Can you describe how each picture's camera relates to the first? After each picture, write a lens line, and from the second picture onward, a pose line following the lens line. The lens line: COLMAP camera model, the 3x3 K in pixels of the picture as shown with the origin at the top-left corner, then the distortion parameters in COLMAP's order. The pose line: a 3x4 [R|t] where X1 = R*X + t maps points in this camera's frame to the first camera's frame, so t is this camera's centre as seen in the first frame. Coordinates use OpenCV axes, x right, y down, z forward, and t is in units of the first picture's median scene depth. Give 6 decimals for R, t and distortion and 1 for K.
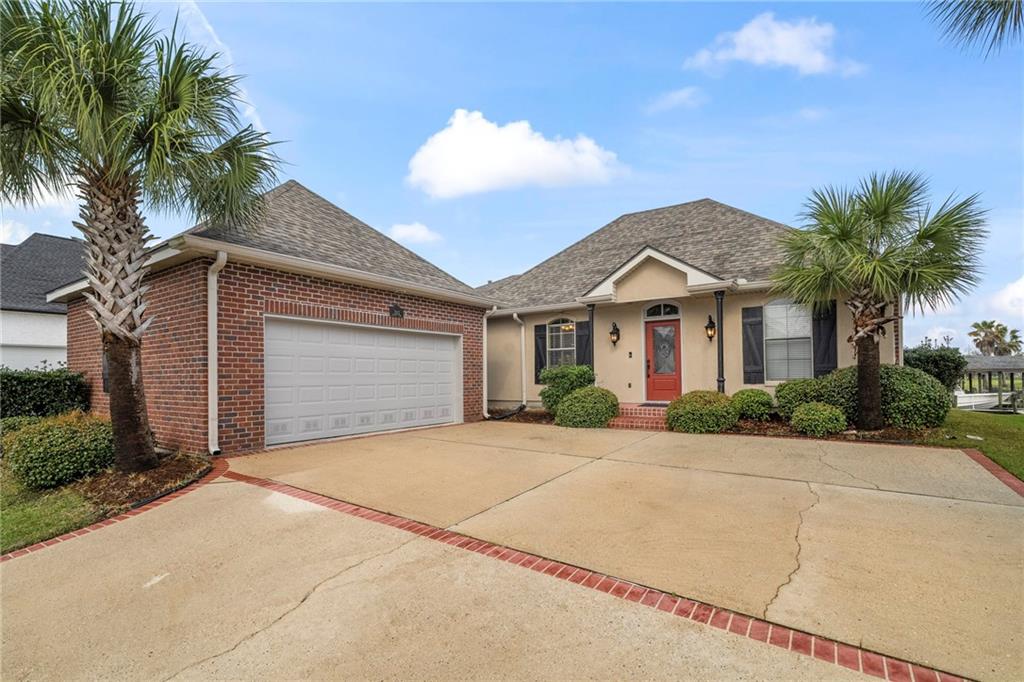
lens RADIAL K [[472.7, 0, 509.1], [0, 472.7, 364.6], [0, 0, 1]] dist [-0.005297, 0.001757]
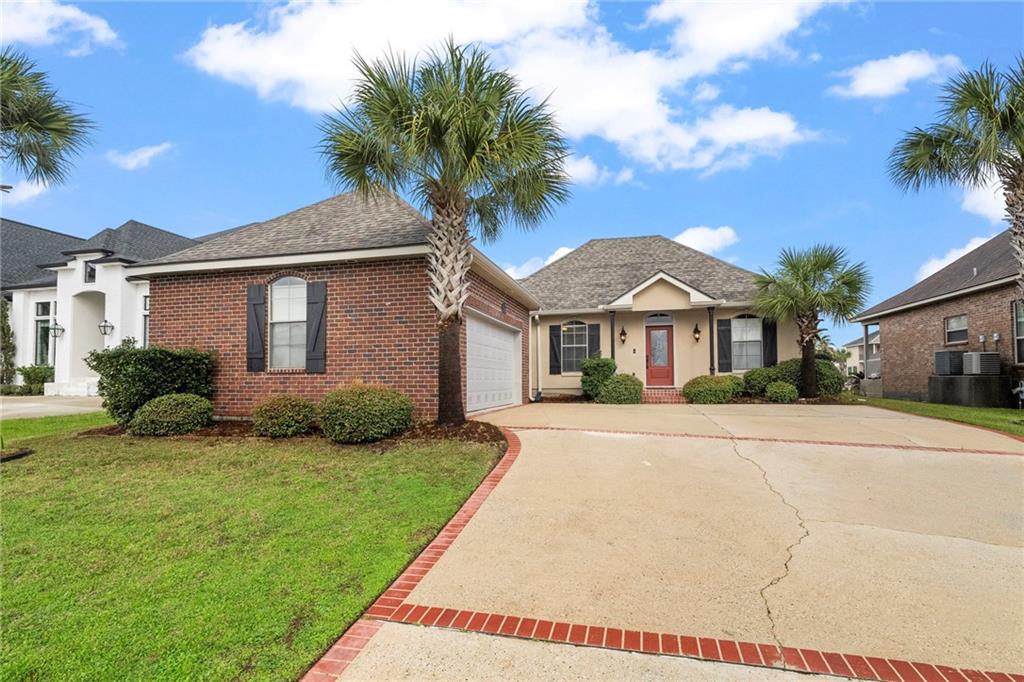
lens RADIAL K [[472.7, 0, 524.7], [0, 472.7, 362.4], [0, 0, 1]] dist [-0.005297, 0.001757]
pose [[0.933278, 0.013834, 0.358888, -0.578841], [-0.009701, 0.999864, -0.013315, 0.036705], [-0.359023, 0.008945, 0.933286, -0.134877]]
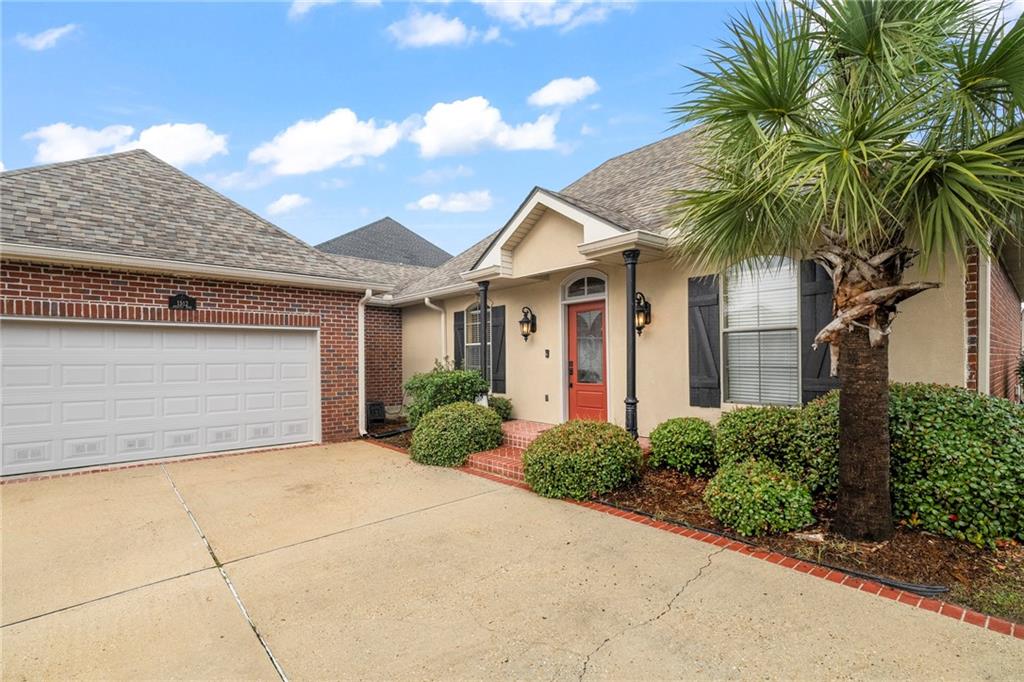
lens RADIAL K [[472.7, 0, 499.9], [0, 472.7, 362.6], [0, 0, 1]] dist [-0.005297, 0.001757]
pose [[0.966319, 0.003609, -0.257324, 0.425120], [0.004736, 0.999483, 0.031804, -0.034540], [0.257305, -0.031952, 0.965802, 0.371258]]
